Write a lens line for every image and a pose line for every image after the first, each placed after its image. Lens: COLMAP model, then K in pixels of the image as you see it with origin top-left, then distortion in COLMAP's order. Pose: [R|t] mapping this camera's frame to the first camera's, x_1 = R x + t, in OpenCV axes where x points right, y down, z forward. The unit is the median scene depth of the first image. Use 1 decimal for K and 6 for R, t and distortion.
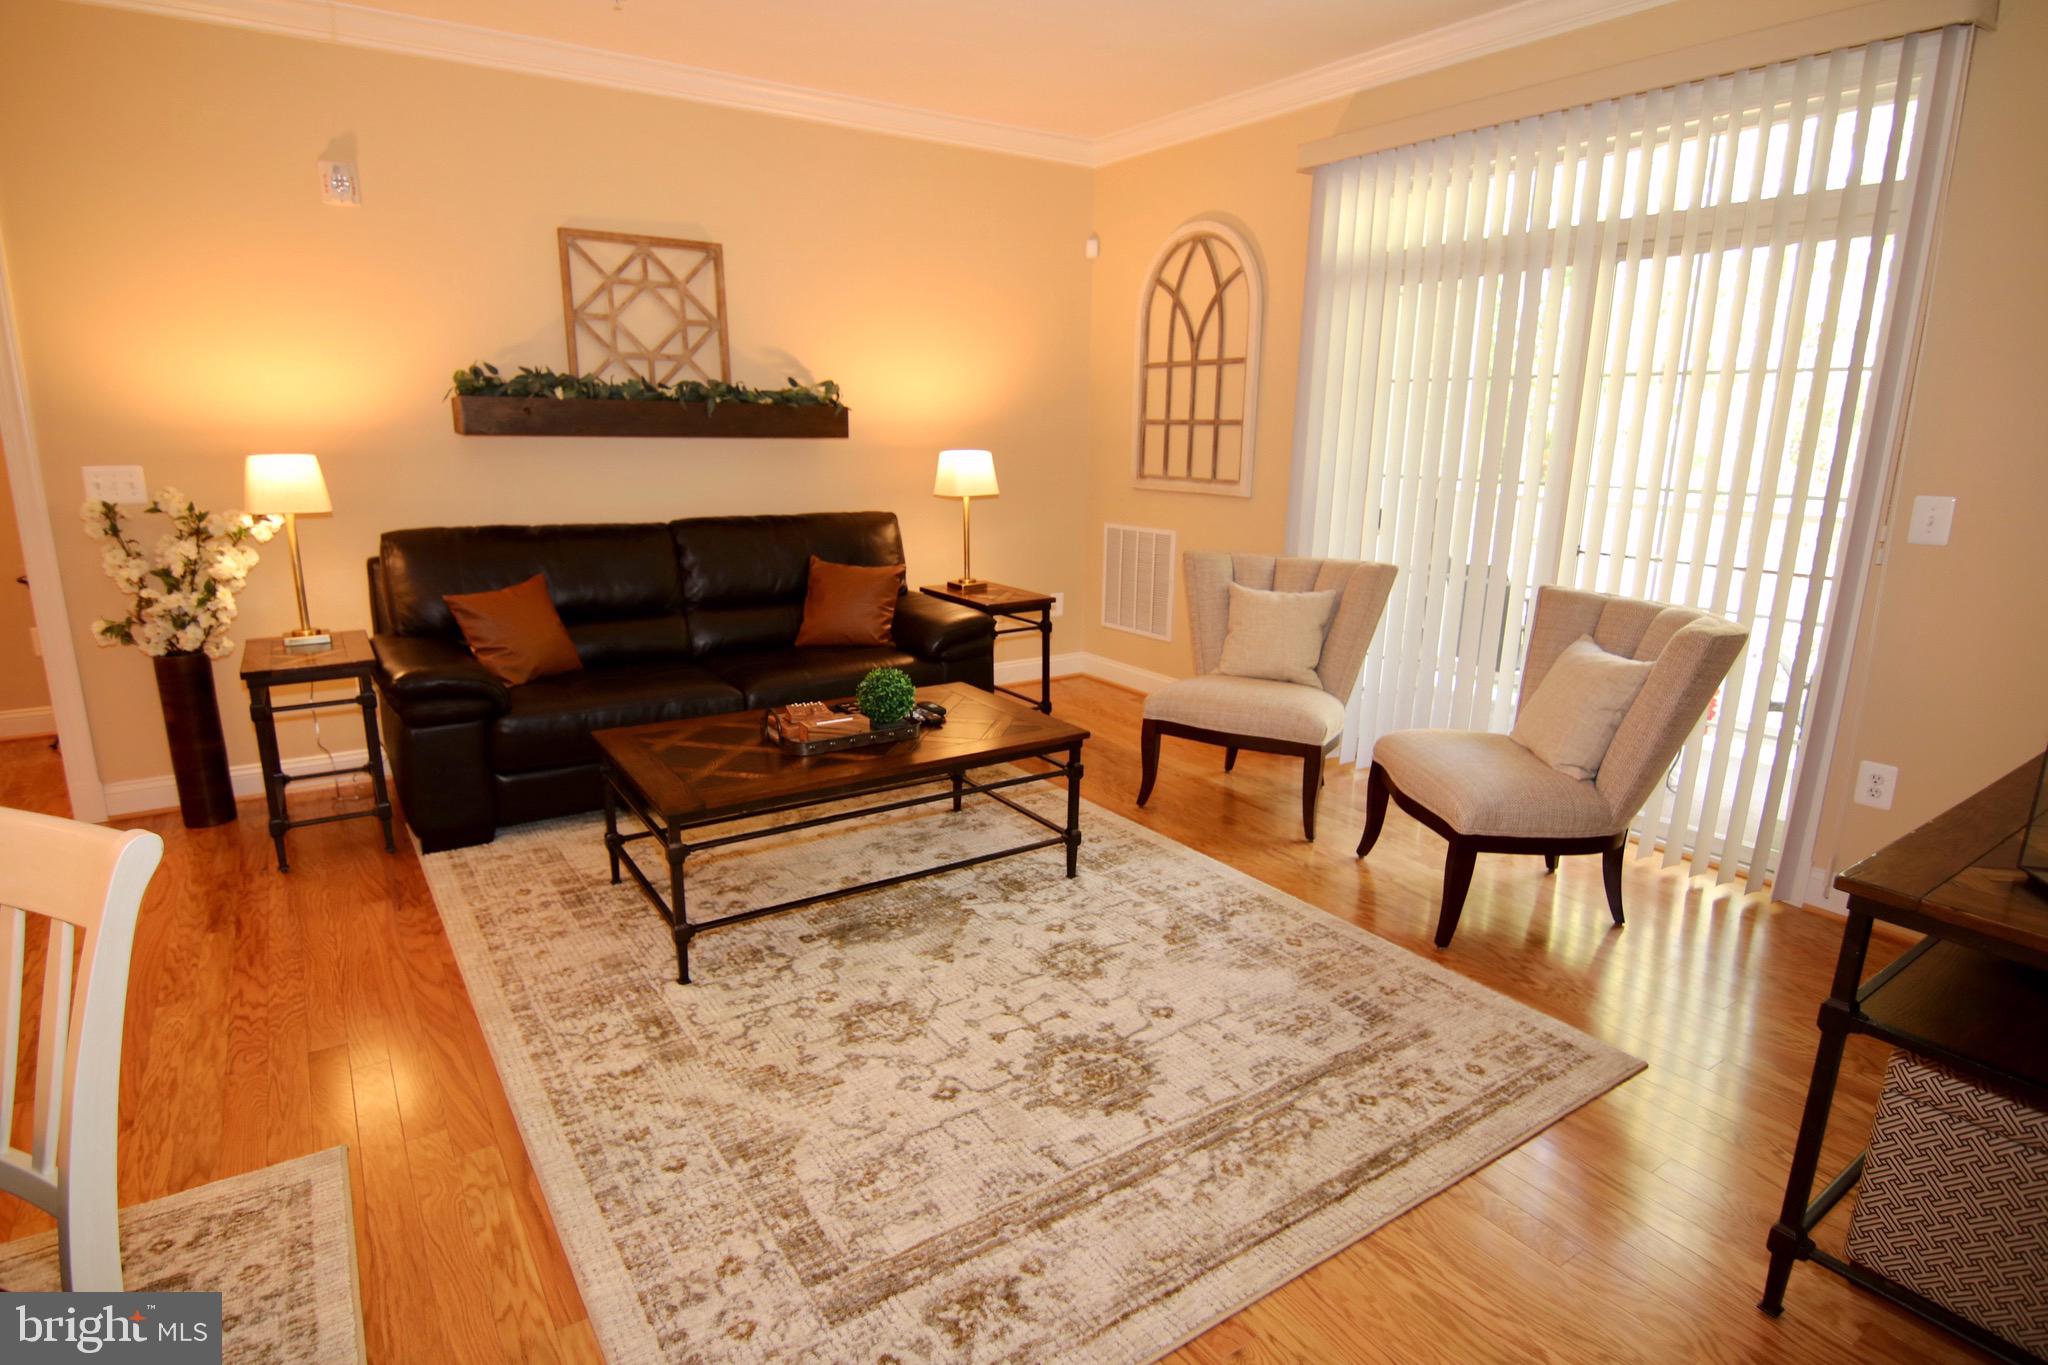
lens RADIAL K [[1057.3, 0, 1021.8], [0, 1057.3, 678.0], [0, 0, 1]] dist [-0.006636, -0.001620]
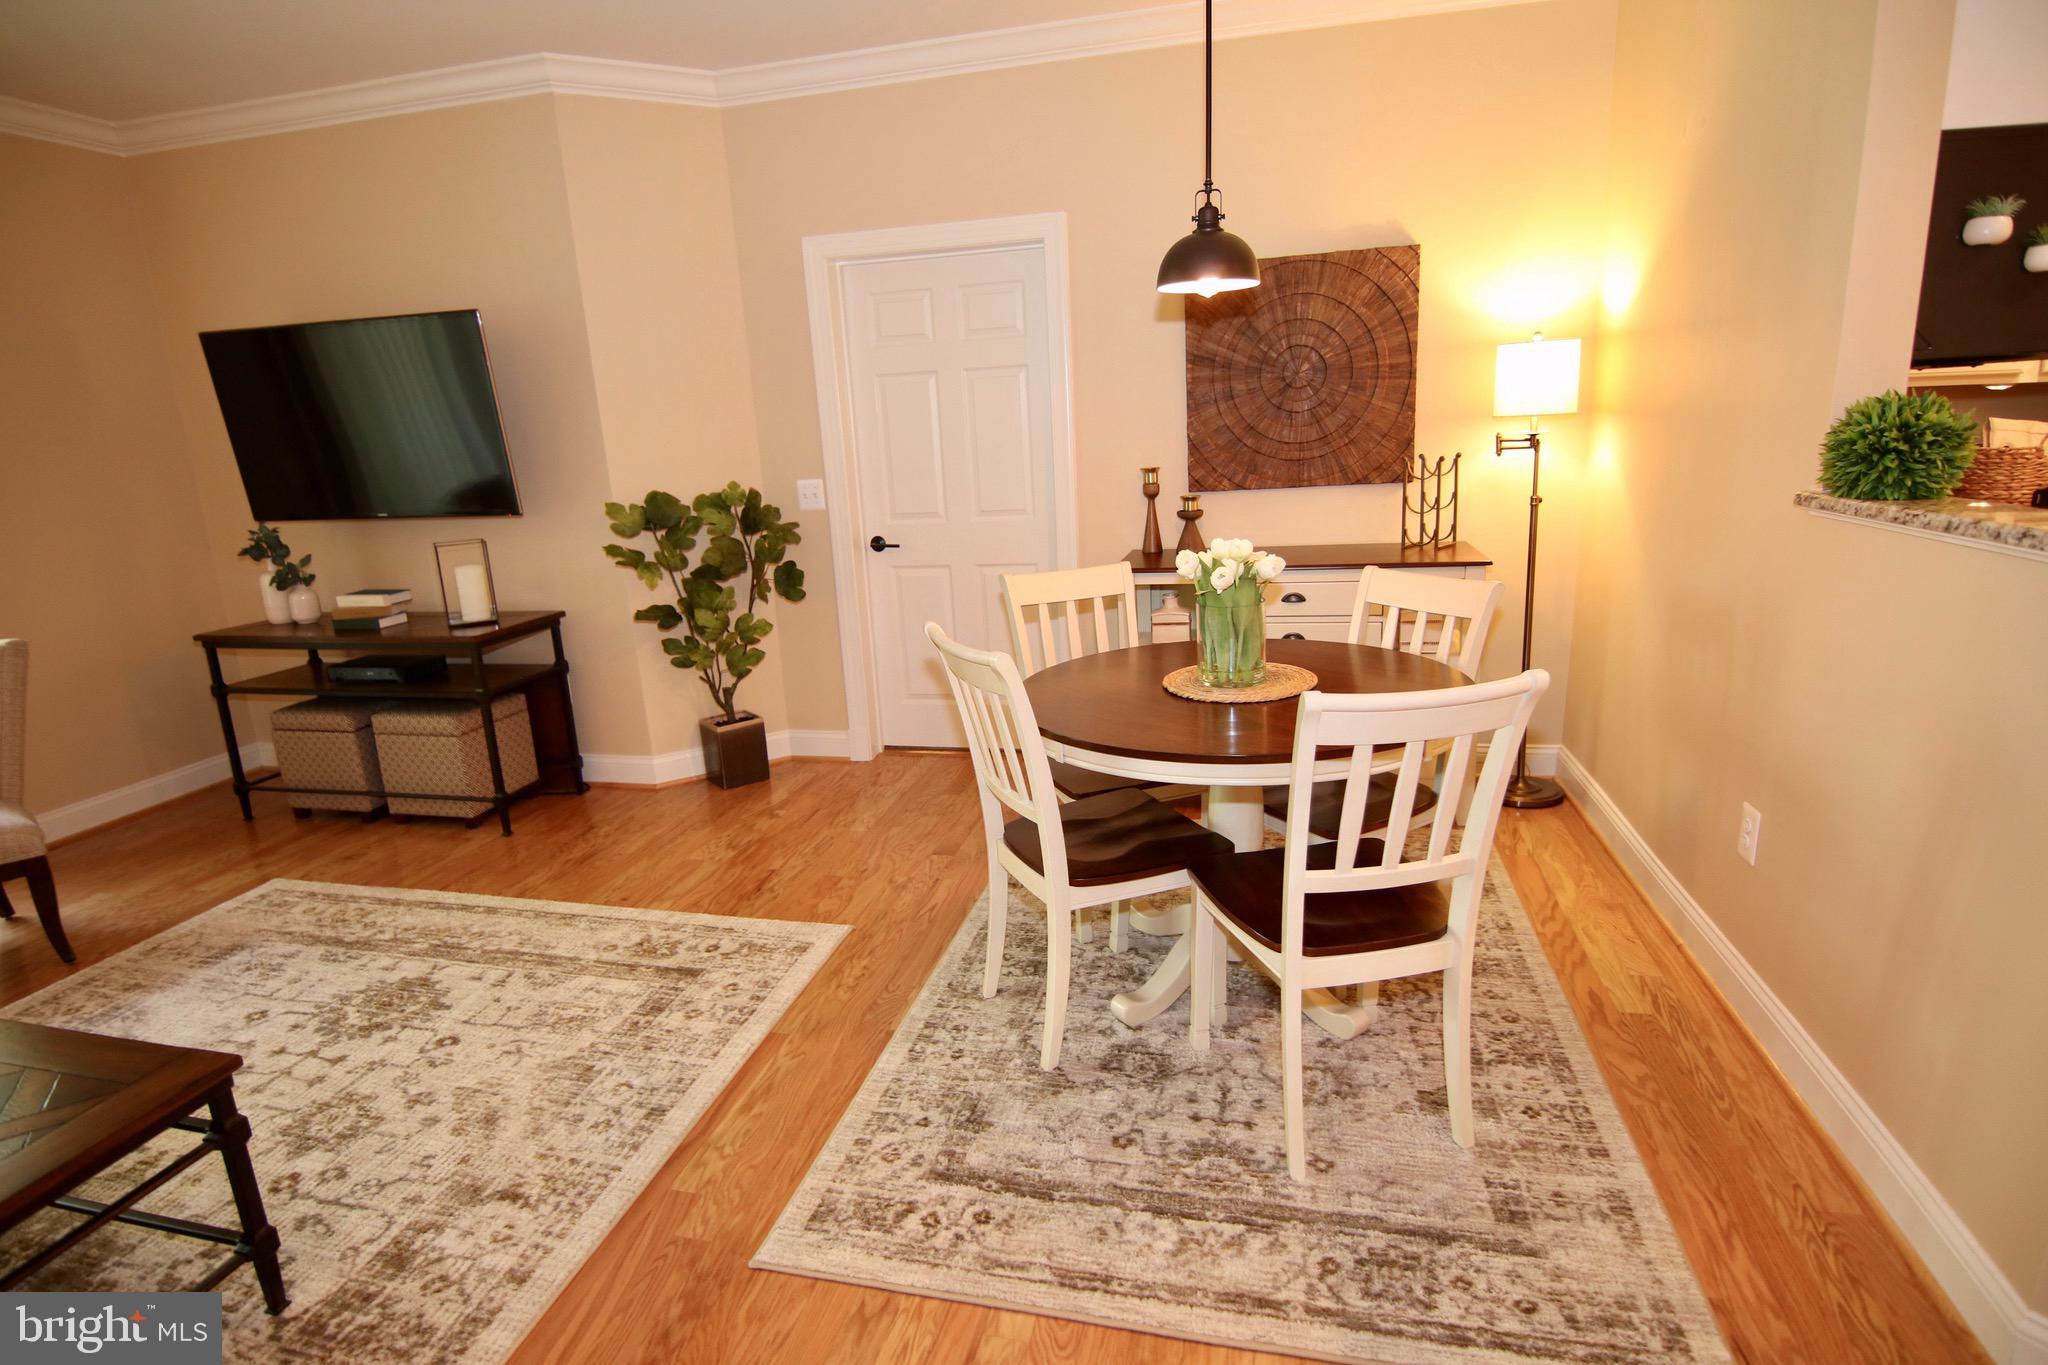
lens RADIAL K [[1057.3, 0, 1021.2], [0, 1057.3, 678.3], [0, 0, 1]] dist [-0.006636, -0.001620]
pose [[-0.674293, -0.148921, 0.723292, -1.240052], [0.213769, 0.898156, 0.384211, -0.258949], [-0.706847, 0.413688, -0.573786, 1.045209]]
